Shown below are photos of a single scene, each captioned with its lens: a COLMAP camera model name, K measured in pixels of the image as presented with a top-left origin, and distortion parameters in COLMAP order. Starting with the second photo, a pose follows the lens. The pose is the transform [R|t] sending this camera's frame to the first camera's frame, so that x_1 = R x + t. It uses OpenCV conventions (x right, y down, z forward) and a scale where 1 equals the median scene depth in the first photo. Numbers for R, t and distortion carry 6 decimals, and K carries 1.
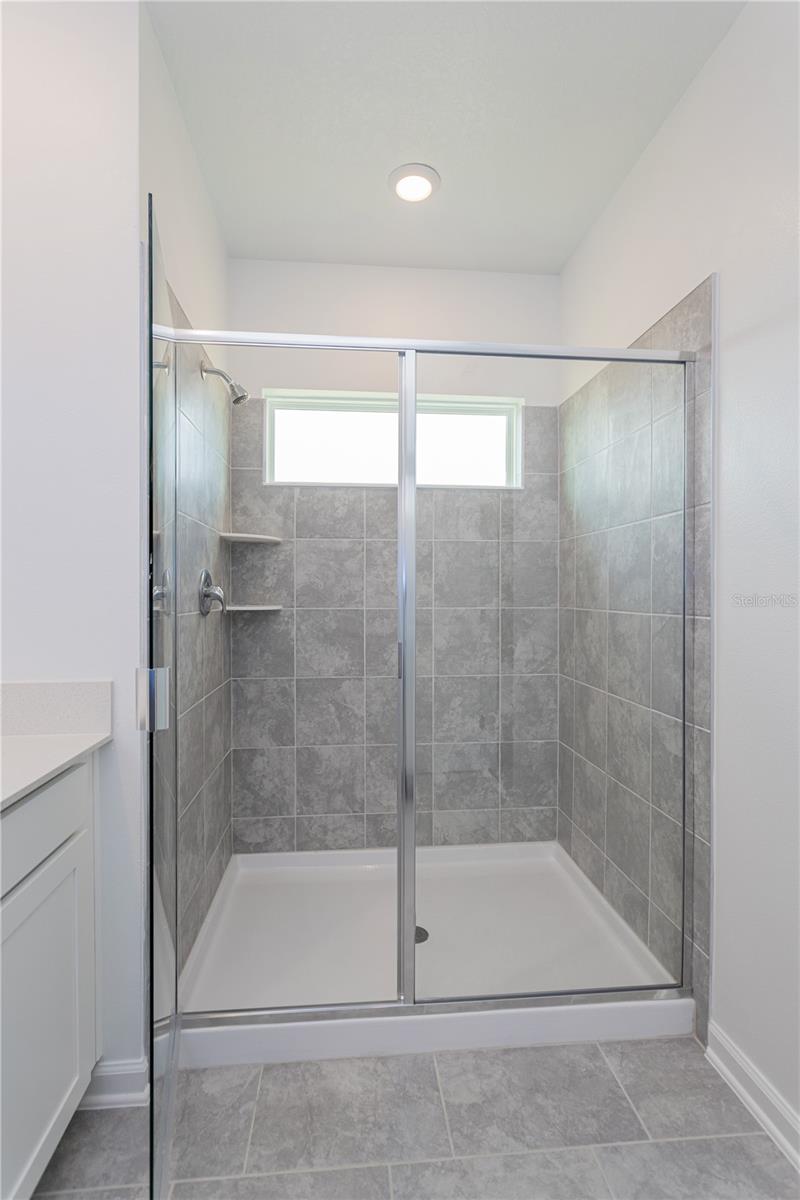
lens RADIAL K [[585.4, 0, 397.3], [0, 585.4, 598.7], [0, 0, 1]] dist [-0.002350, 0.003220]
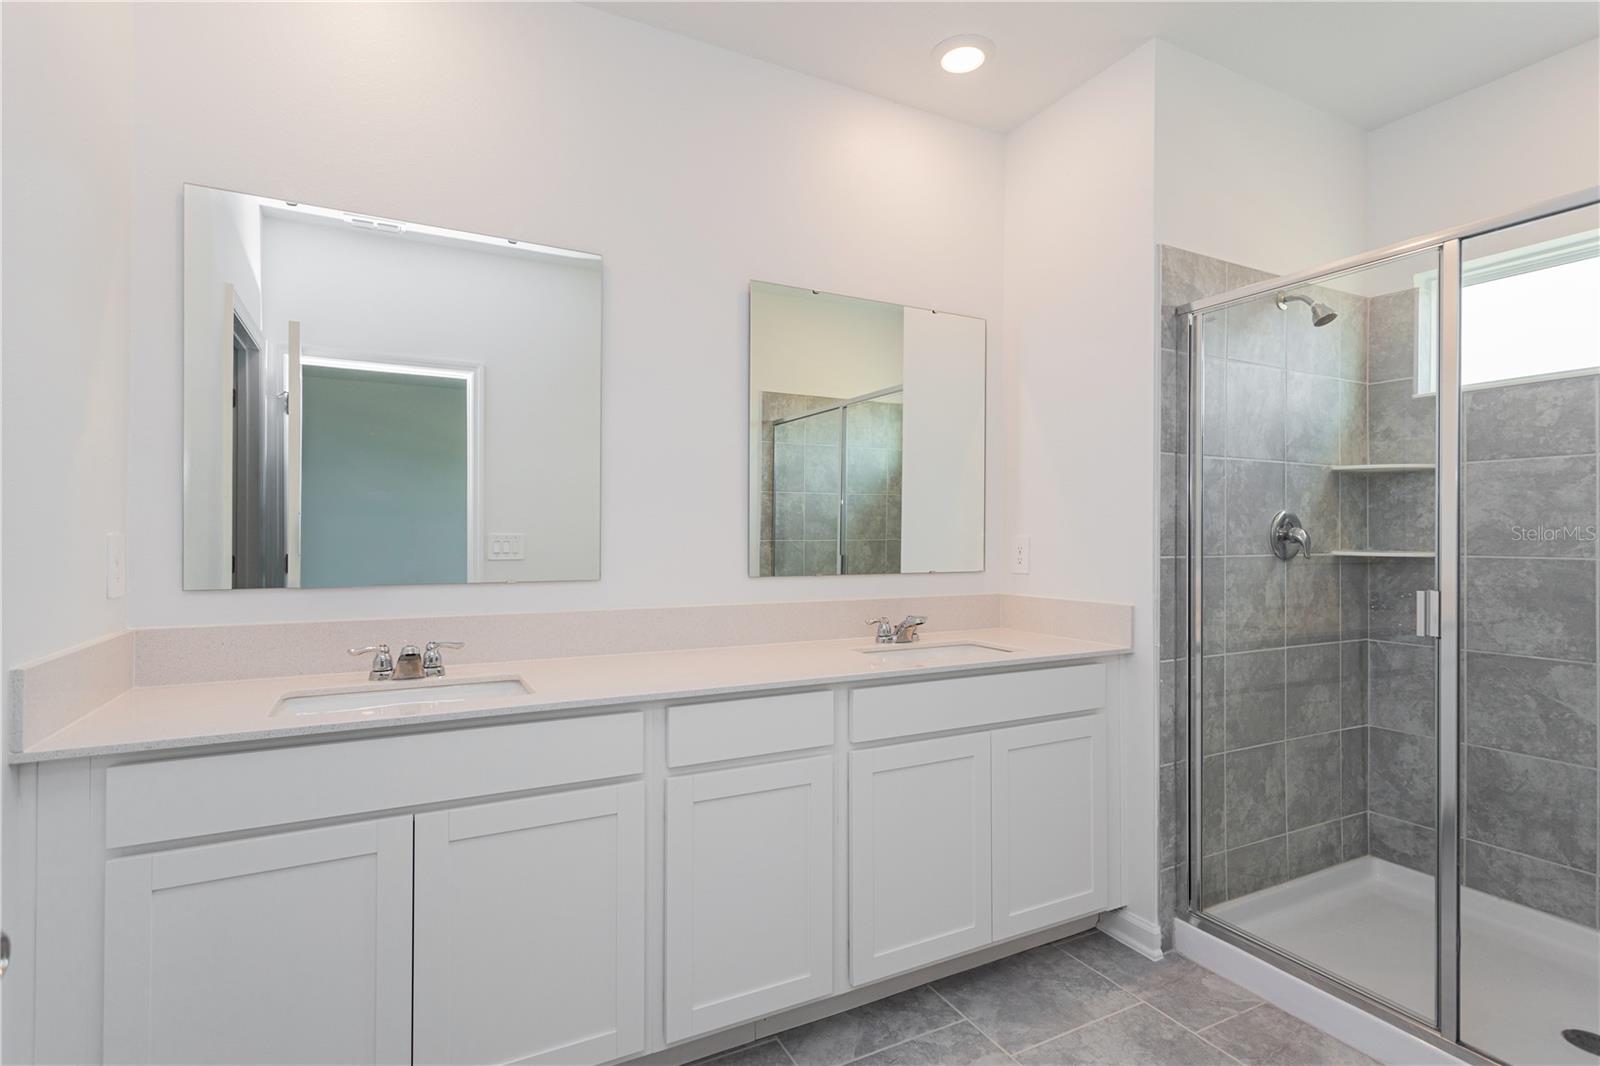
lens RADIAL K [[780.5, 0, 797.4], [0, 780.5, 534.9], [0, 0, 1]] dist [-0.002350, 0.003220]
pose [[0.390298, -0.000103, -0.920689, 0.405132], [-0.010698, 0.999932, -0.004647, 0.002769], [0.920627, 0.011663, 0.390270, -0.164175]]
